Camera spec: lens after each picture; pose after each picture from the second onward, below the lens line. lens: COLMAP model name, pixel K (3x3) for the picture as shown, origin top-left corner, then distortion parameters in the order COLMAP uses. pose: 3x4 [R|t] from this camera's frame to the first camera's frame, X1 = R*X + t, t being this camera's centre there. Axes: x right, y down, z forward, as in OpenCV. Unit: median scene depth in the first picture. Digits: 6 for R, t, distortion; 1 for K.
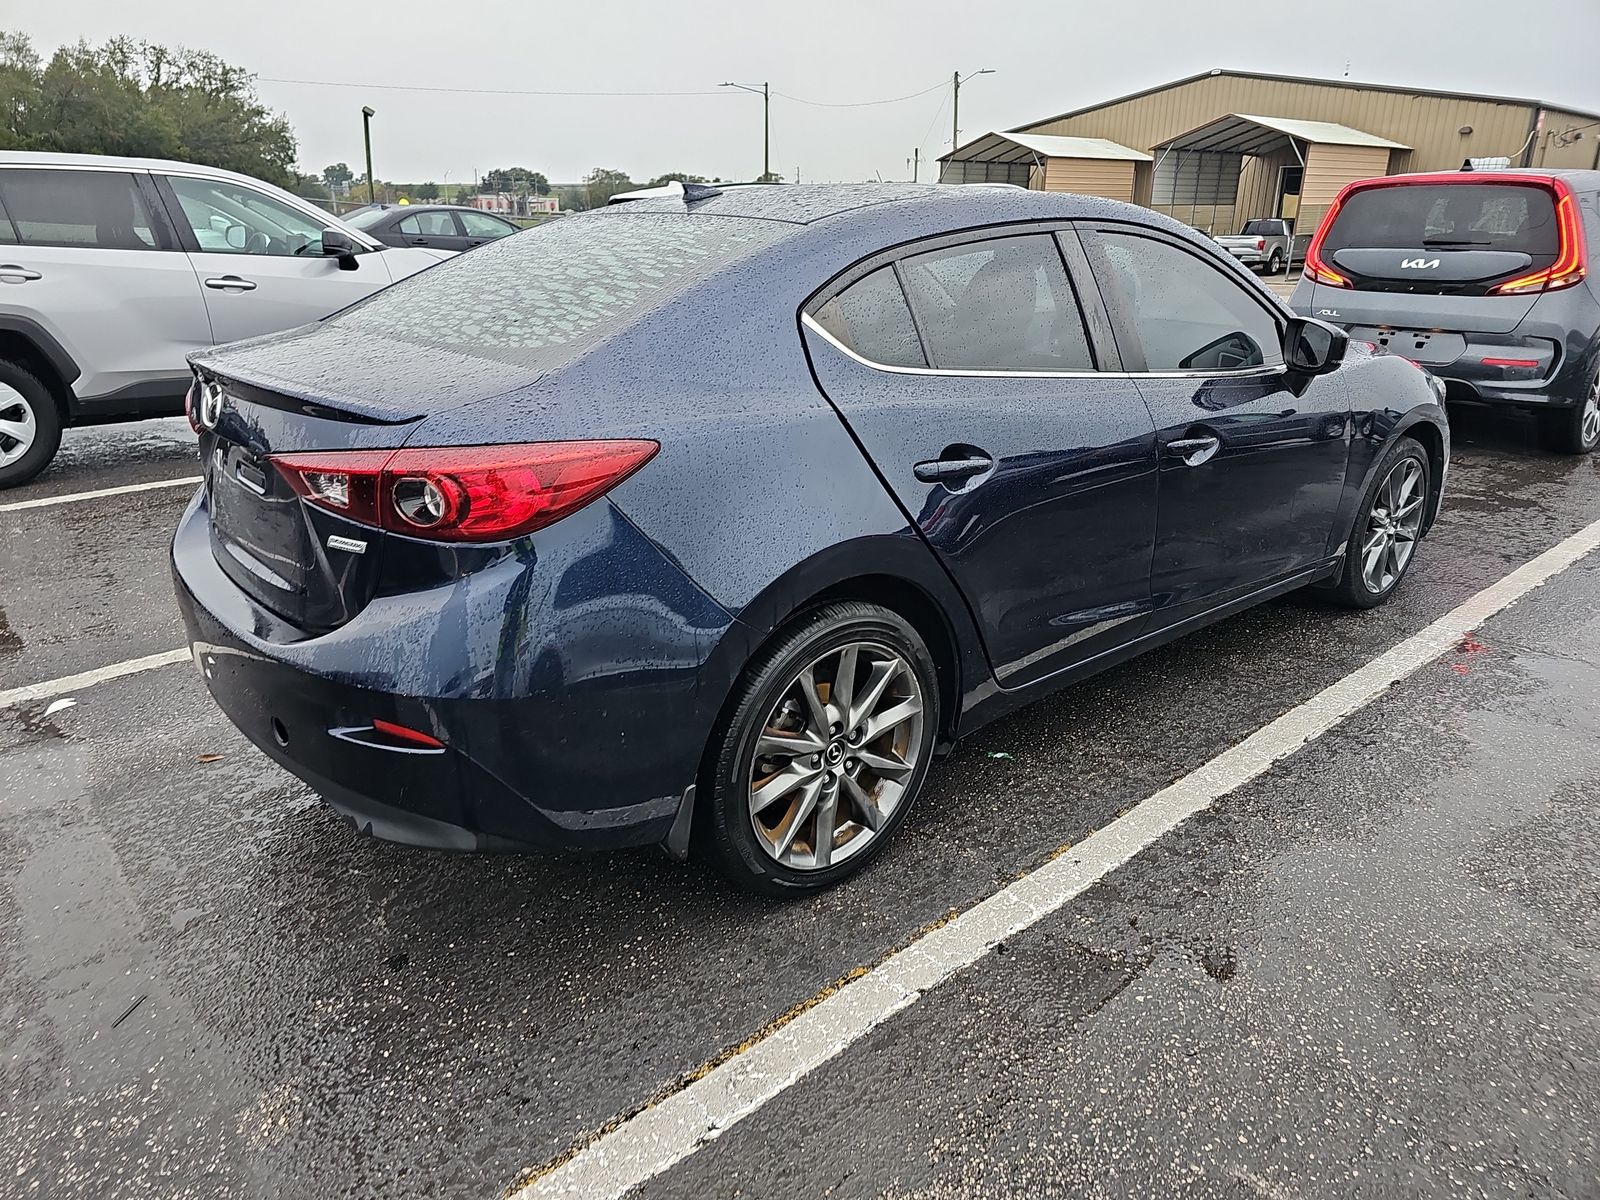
lens RADIAL K [[1045.6, 0, 784.0], [0, 1045.6, 605.0], [0, 0, 1]] dist [0.038608, -0.029116]
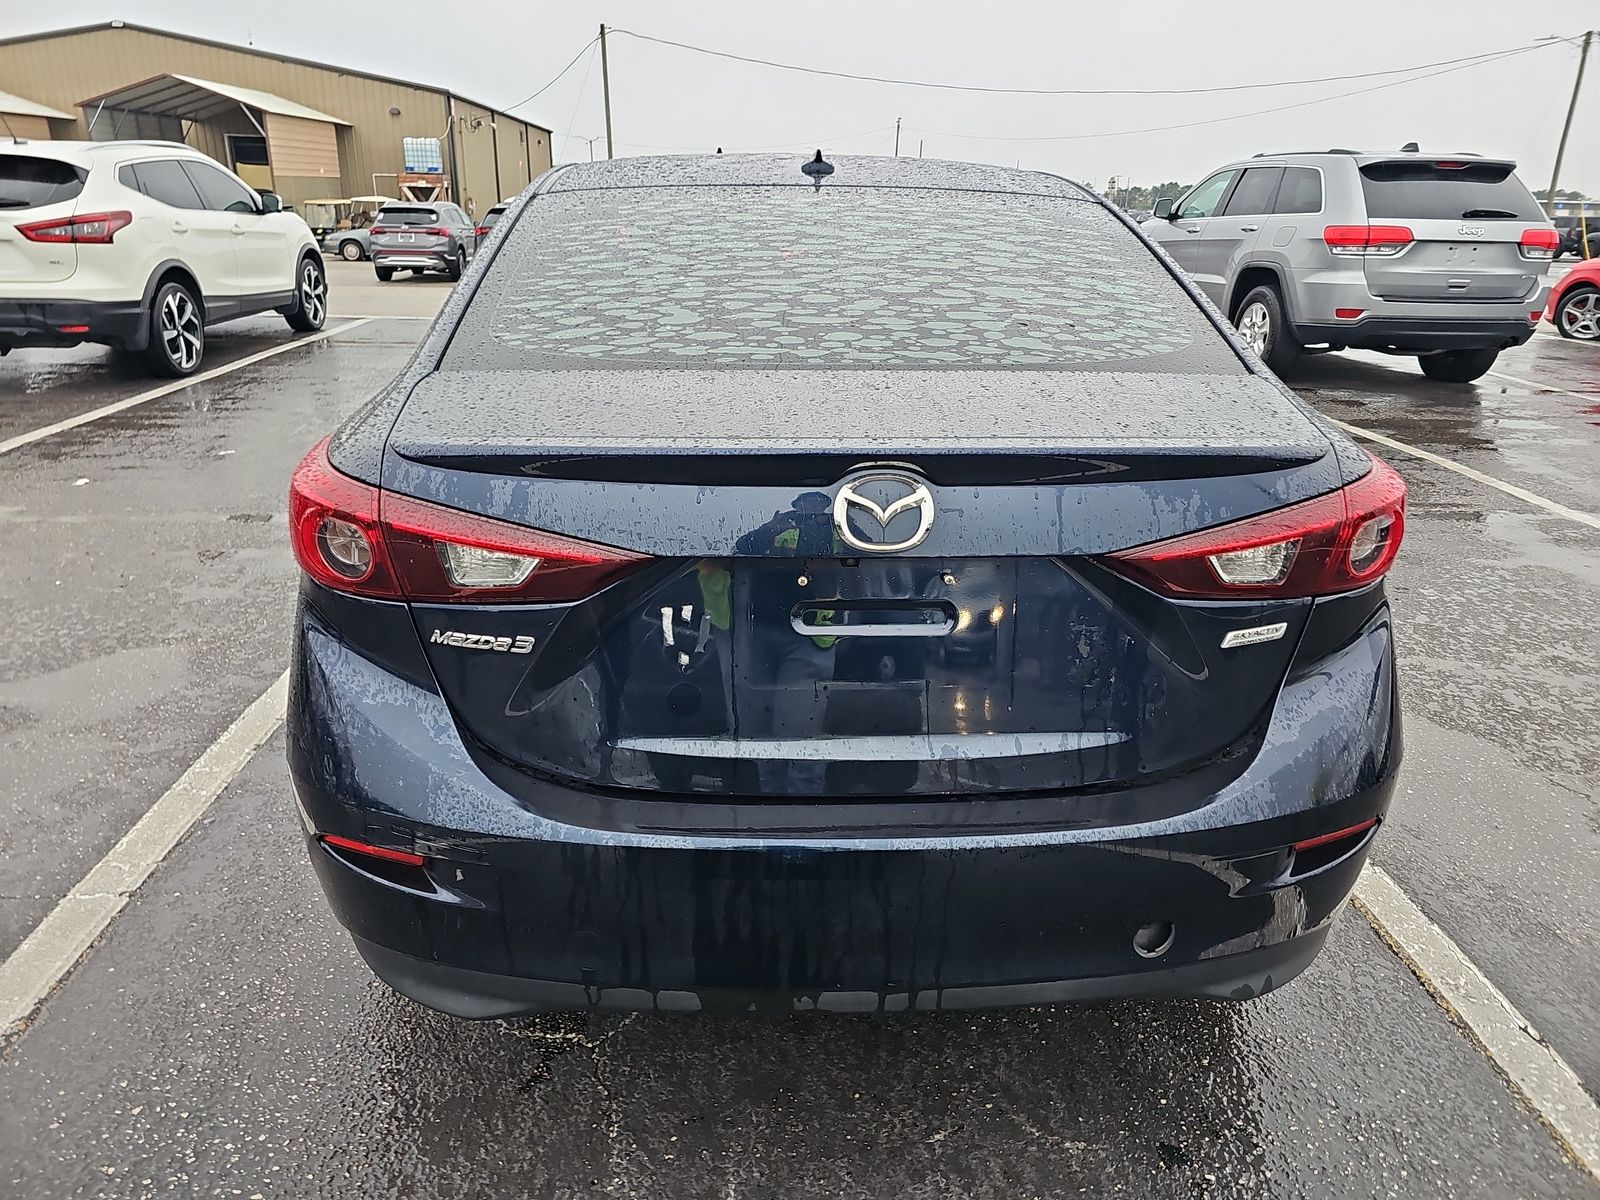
lens RADIAL K [[1045.6, 0, 797.9], [0, 1045.6, 600.5], [0, 0, 1]] dist [0.038608, -0.029116]
pose [[0.605025, -0.277669, 0.746220, -0.318464], [0.262586, 0.954370, 0.142222, -0.074845], [-0.751661, 0.109899, 0.650329, 0.208233]]
